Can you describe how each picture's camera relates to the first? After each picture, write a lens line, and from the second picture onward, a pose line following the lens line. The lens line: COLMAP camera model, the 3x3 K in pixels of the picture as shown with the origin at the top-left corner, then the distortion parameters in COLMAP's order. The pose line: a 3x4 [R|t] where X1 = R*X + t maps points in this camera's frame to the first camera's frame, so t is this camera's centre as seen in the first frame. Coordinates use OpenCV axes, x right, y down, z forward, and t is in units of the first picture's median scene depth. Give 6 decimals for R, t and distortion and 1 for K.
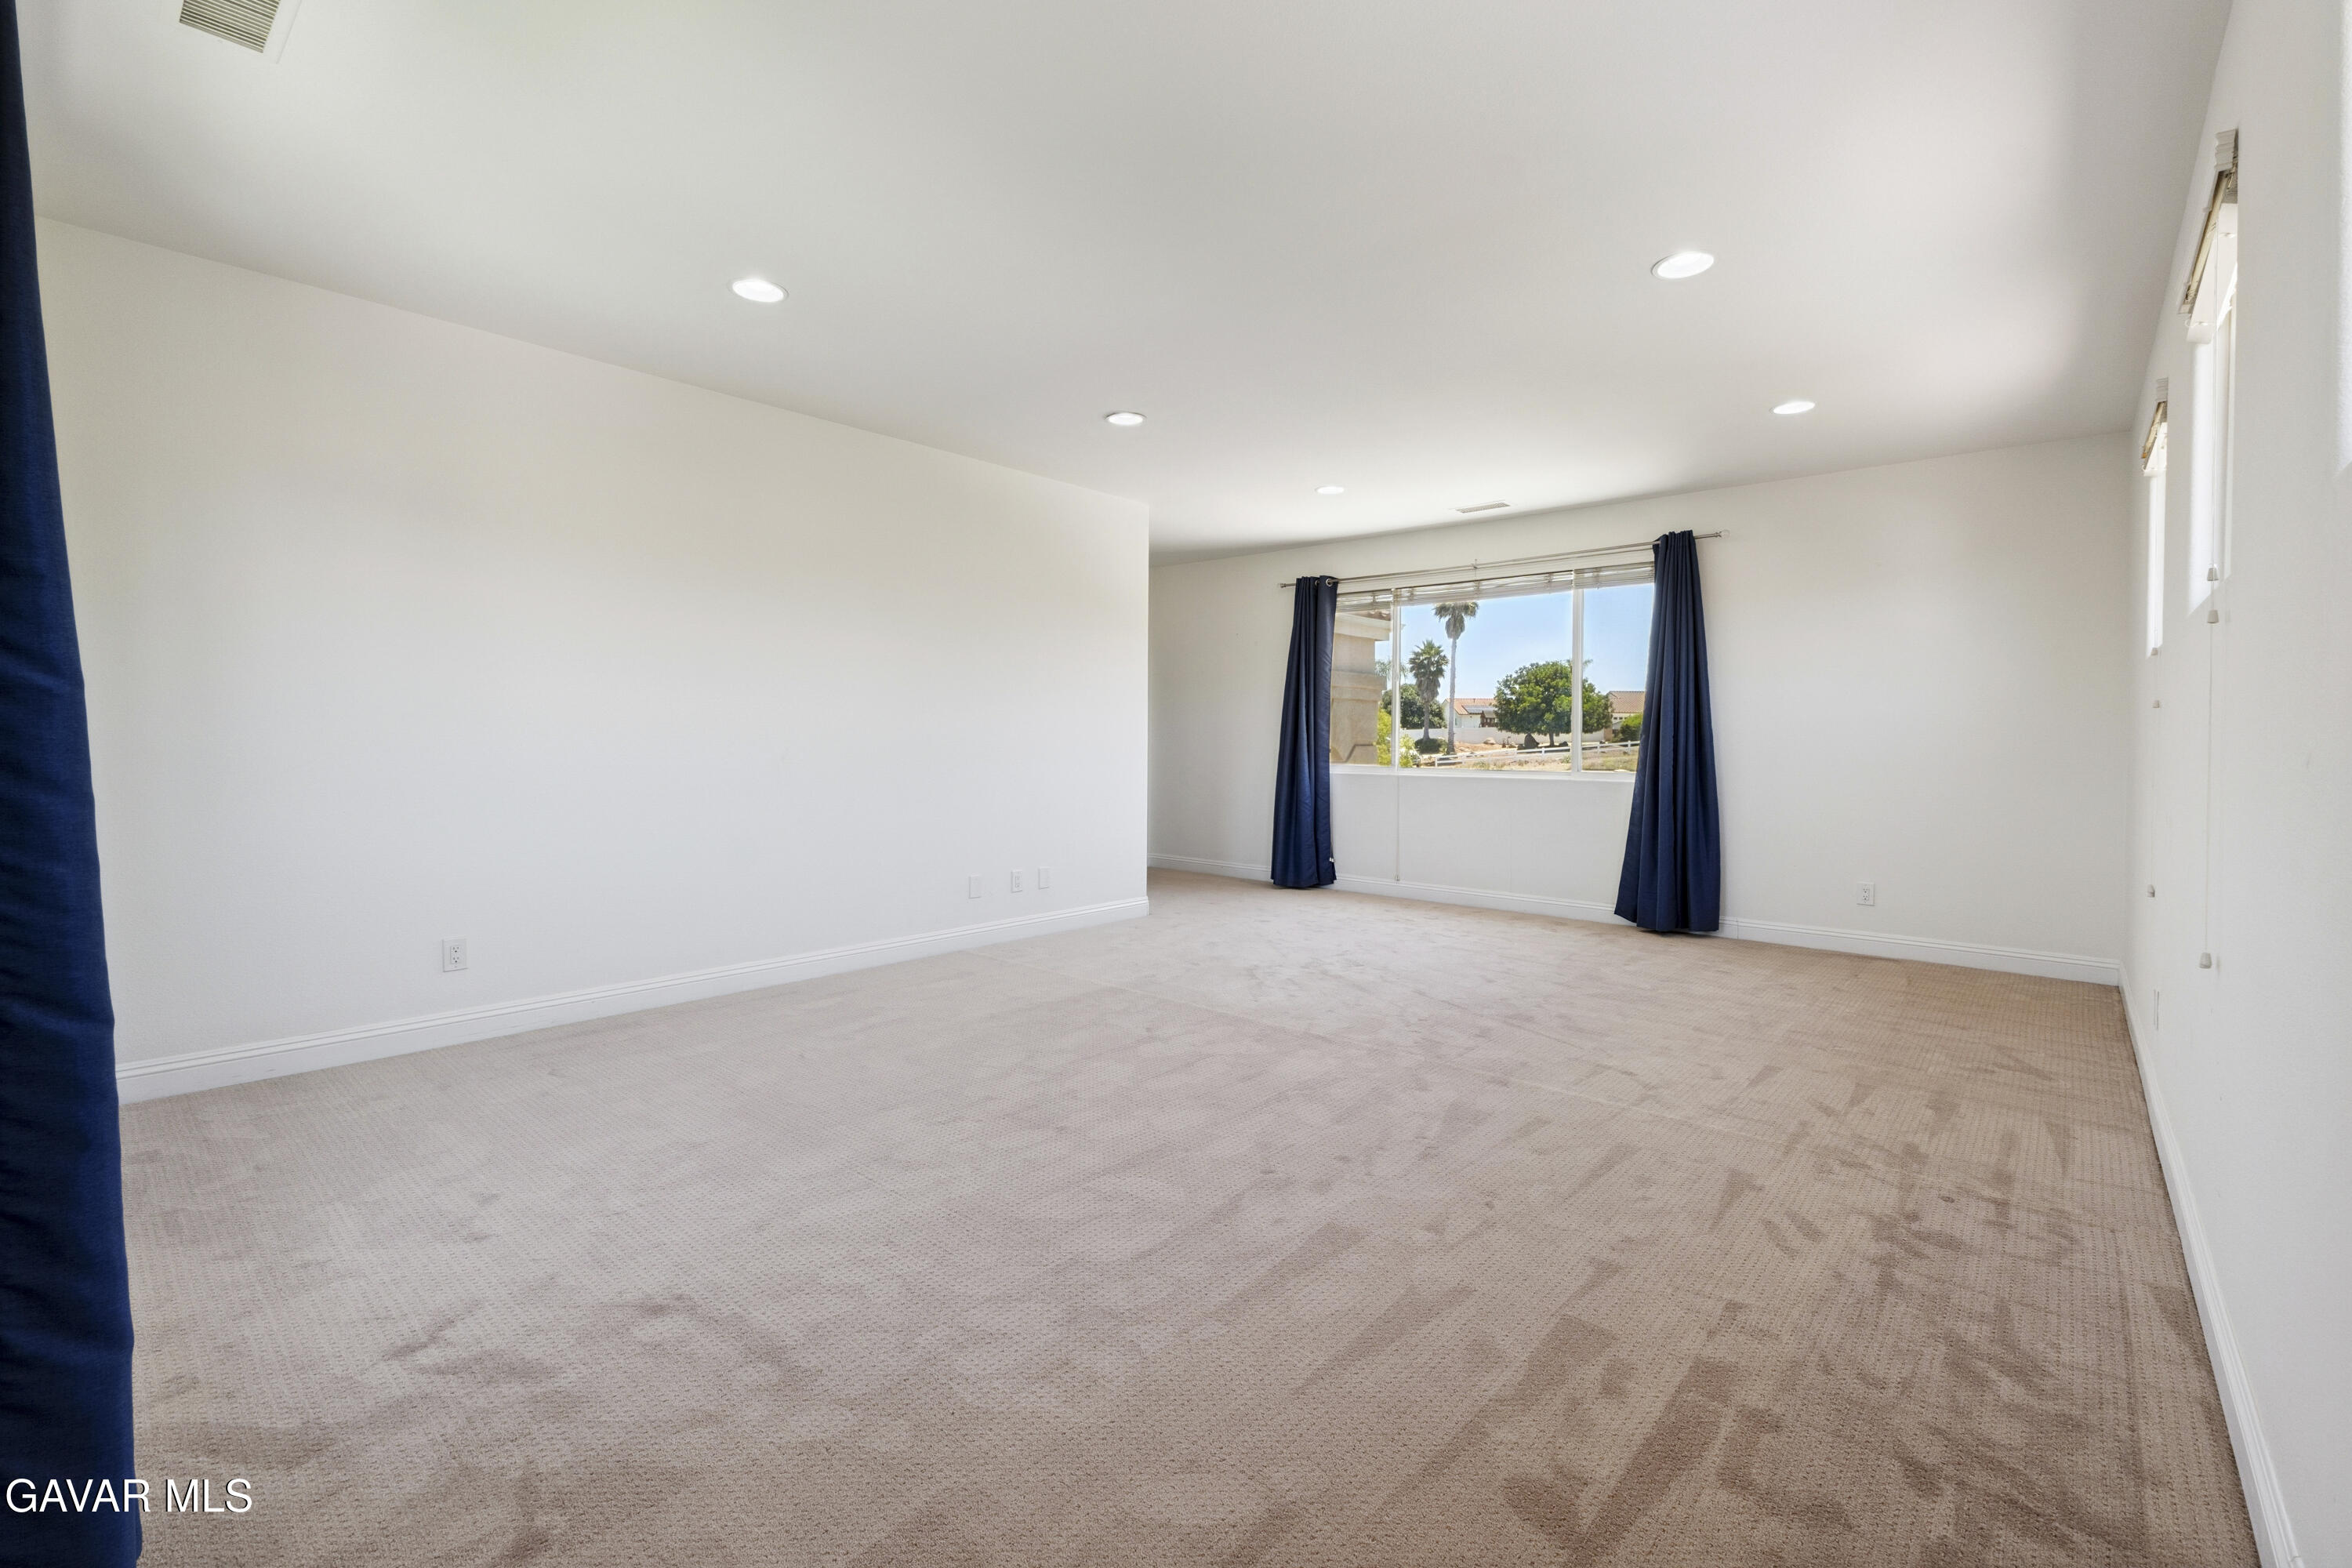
lens RADIAL K [[985.2, 0, 1171.4], [0, 985.2, 742.5], [0, 0, 1]] dist [-0.022261, -0.000105]
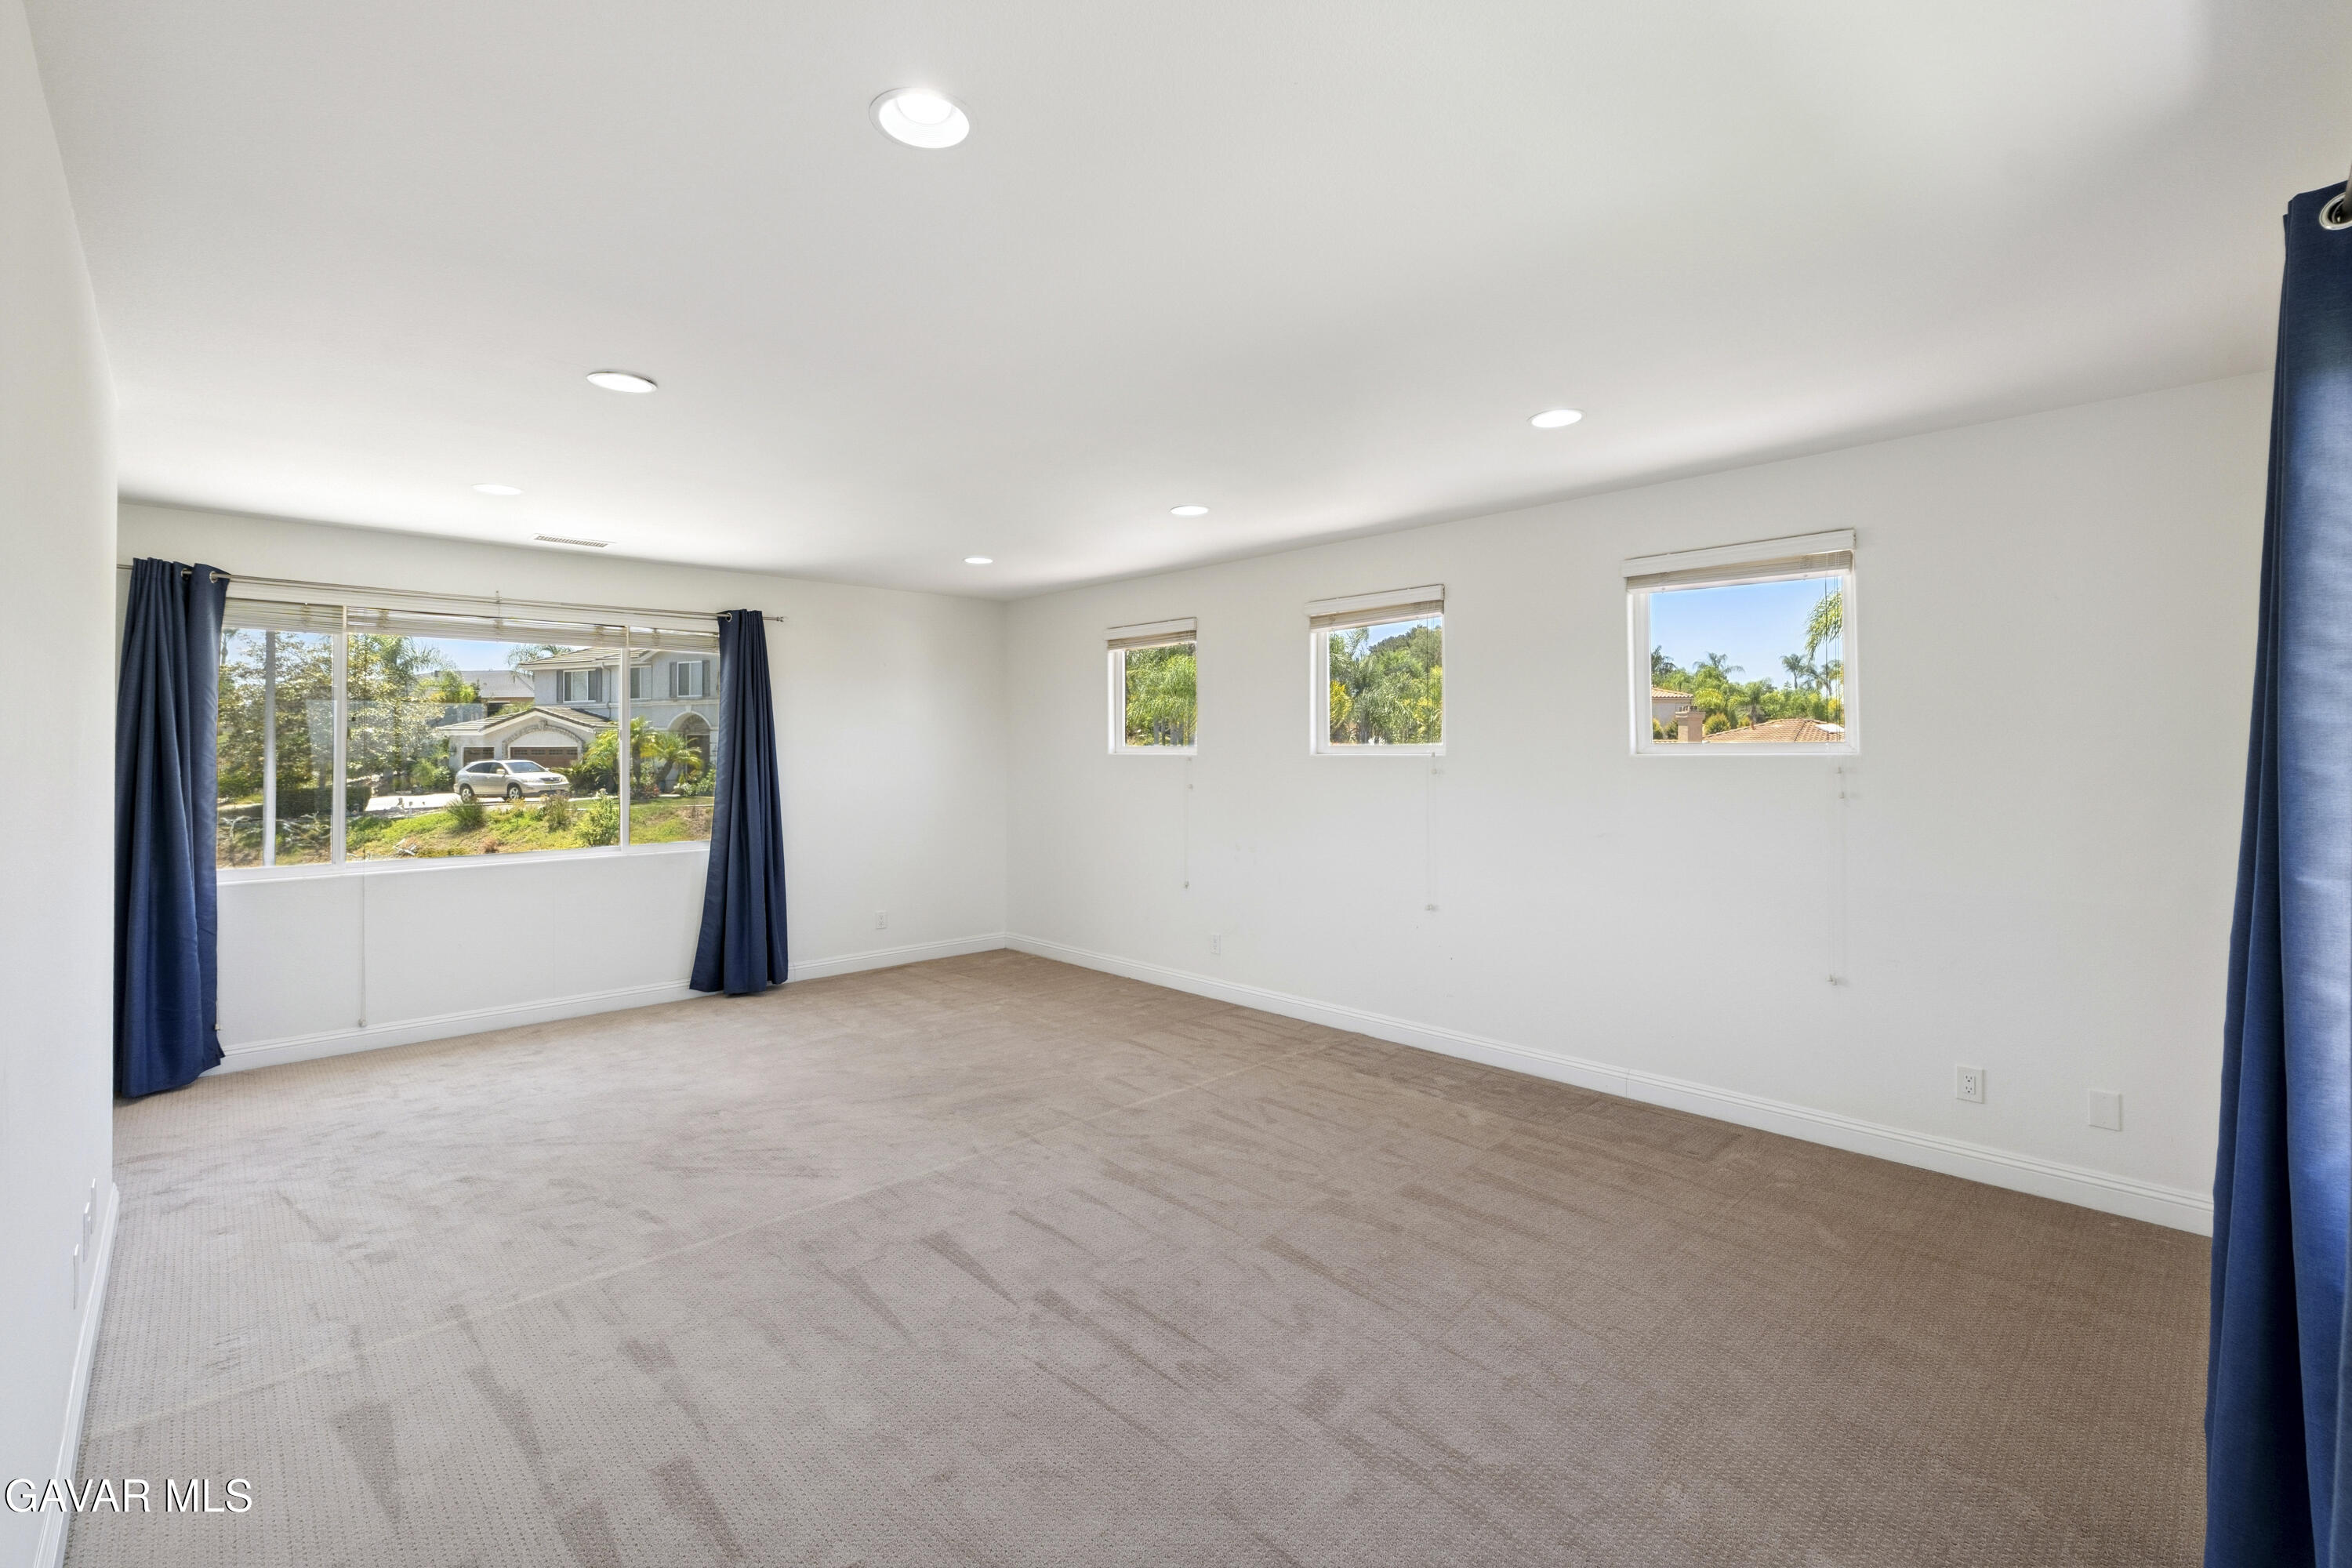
lens RADIAL K [[985.2, 0, 1171.4], [0, 985.2, 742.5], [0, 0, 1]] dist [-0.022261, -0.000105]
pose [[0.111163, 0.003076, 0.993797, -0.512797], [0.014906, 0.999878, -0.004763, -0.064895], [-0.993690, 0.015342, 0.111103, 0.462026]]
